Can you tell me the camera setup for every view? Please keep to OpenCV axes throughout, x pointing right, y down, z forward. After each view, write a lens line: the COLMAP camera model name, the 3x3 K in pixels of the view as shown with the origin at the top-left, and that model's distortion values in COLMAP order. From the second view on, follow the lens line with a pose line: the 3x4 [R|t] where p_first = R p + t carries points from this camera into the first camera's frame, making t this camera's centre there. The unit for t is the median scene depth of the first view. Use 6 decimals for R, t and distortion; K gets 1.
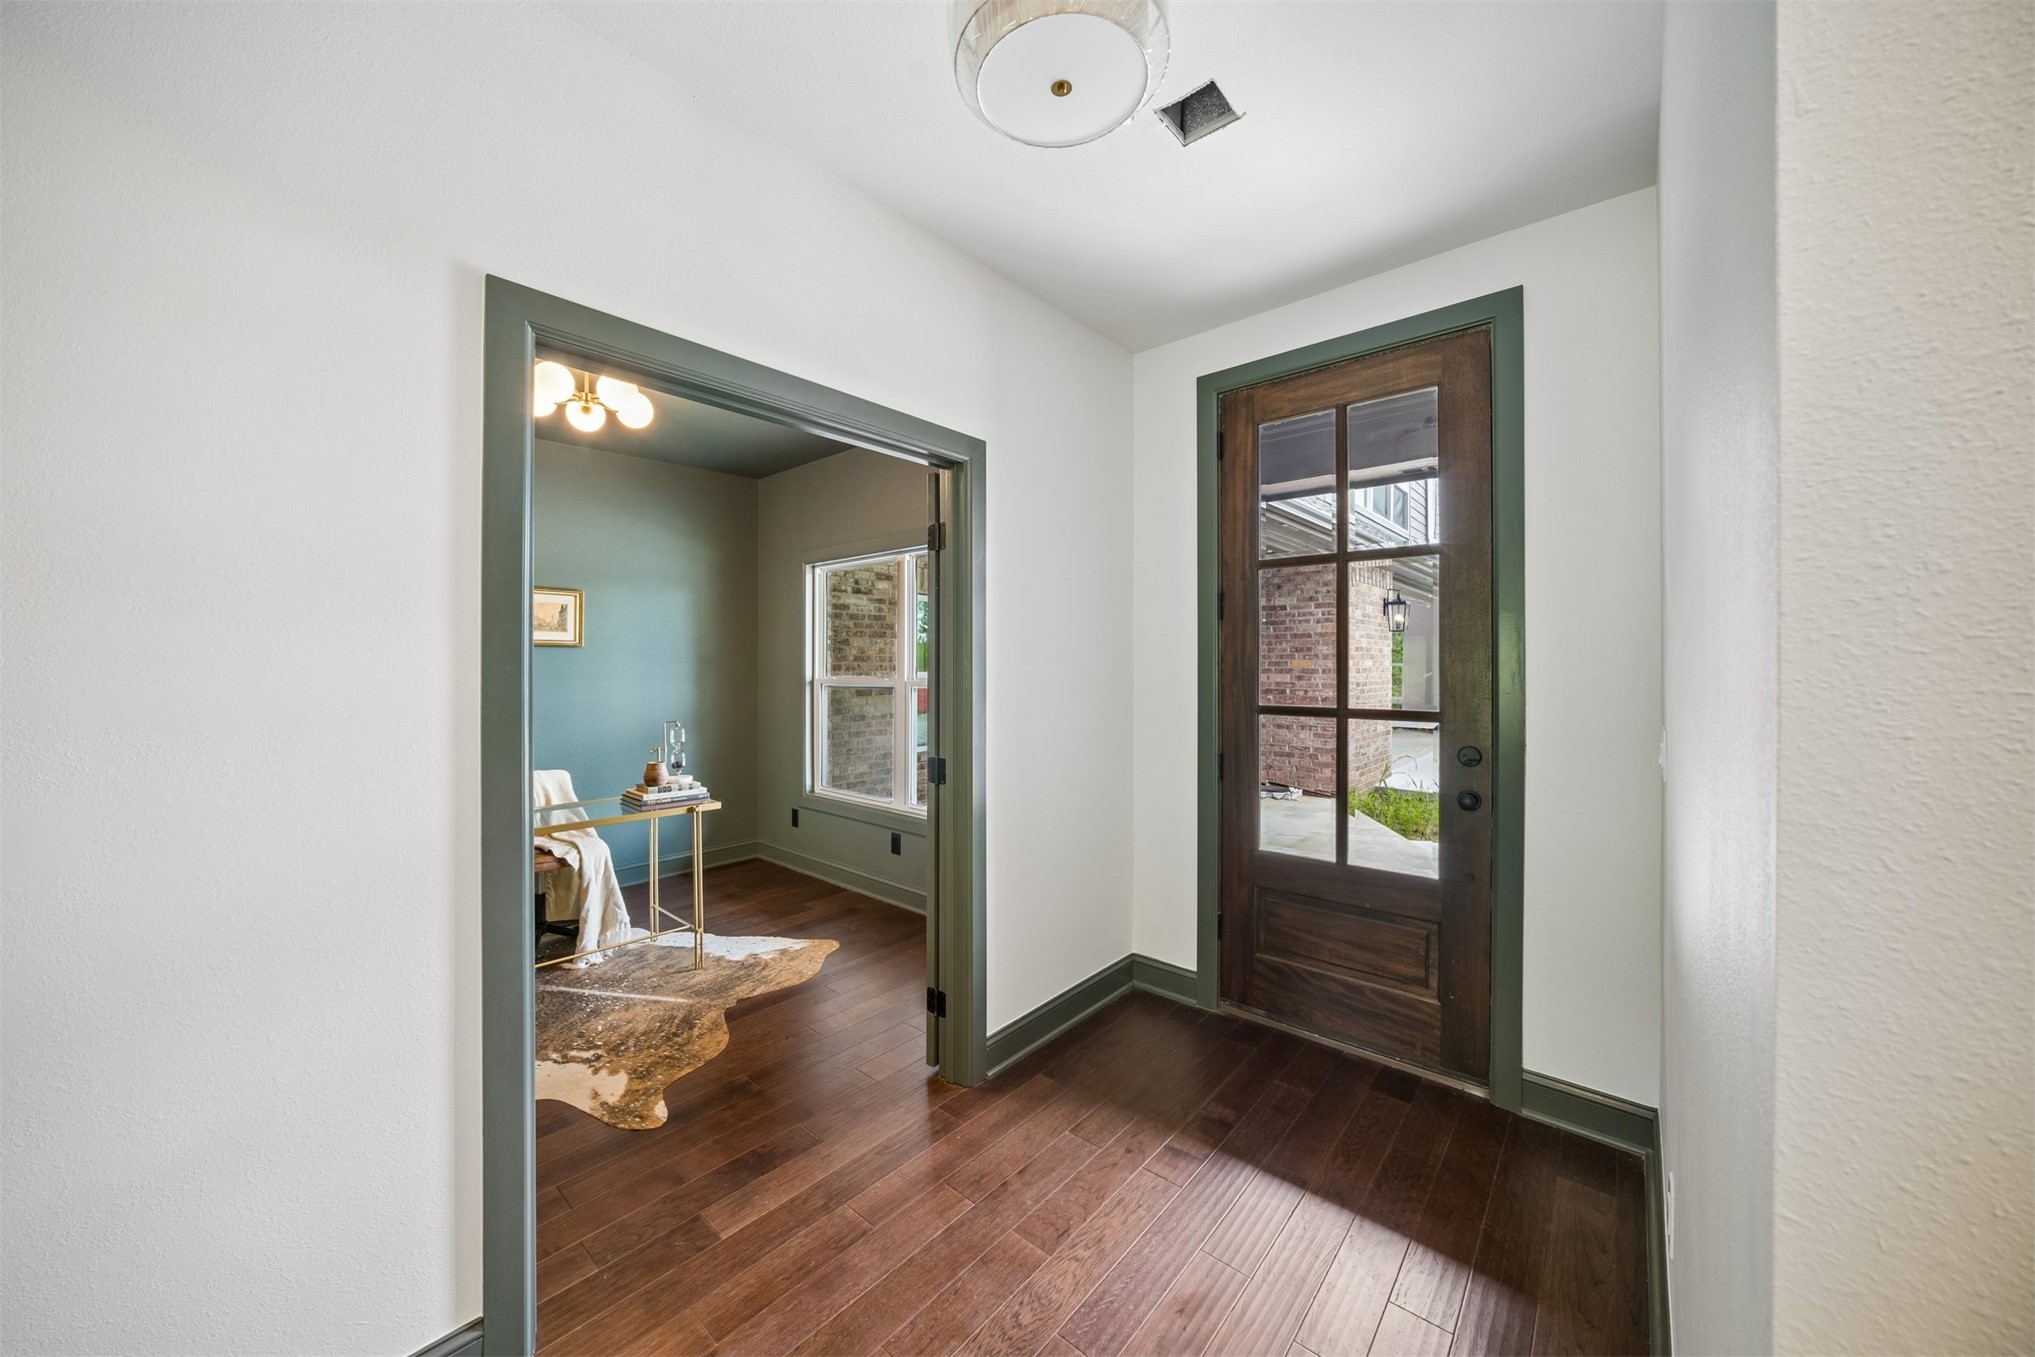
lens RADIAL K [[707.4, 0, 990.2], [0, 707.4, 665.5], [0, 0, 1]] dist [-0.015629, 0.000046]
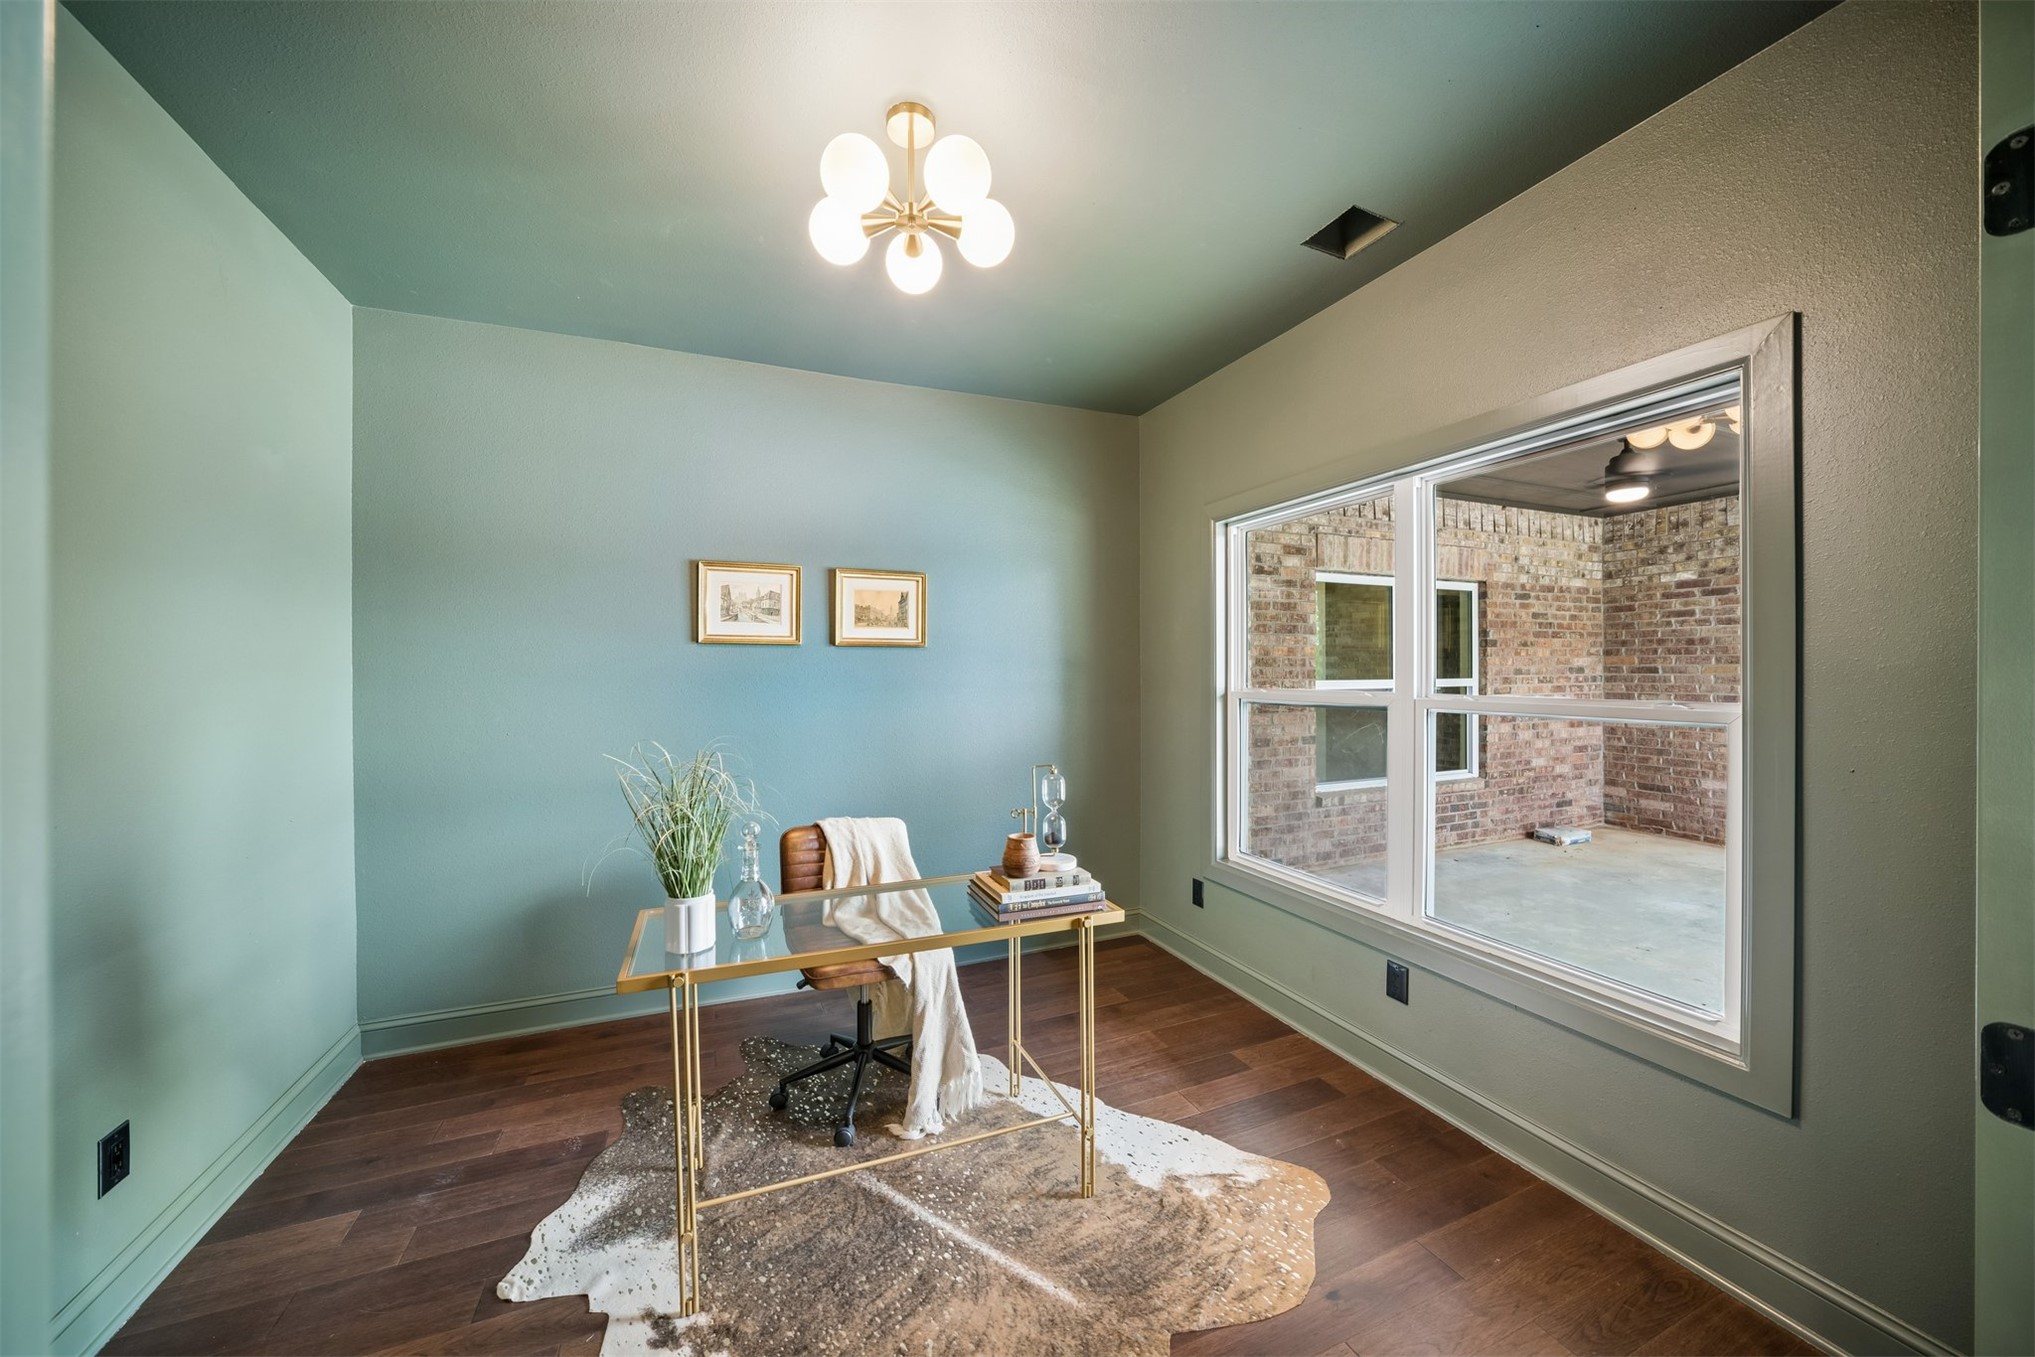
lens RADIAL K [[707.4, 0, 1012.6], [0, 707.4, 677.4], [0, 0, 1]] dist [-0.015629, 0.000046]
pose [[0.907945, 0.001631, -0.419087, -0.212520], [0.001799, 0.999968, 0.007789, 0.000048], [0.419086, -0.007826, 0.907913, 0.420409]]
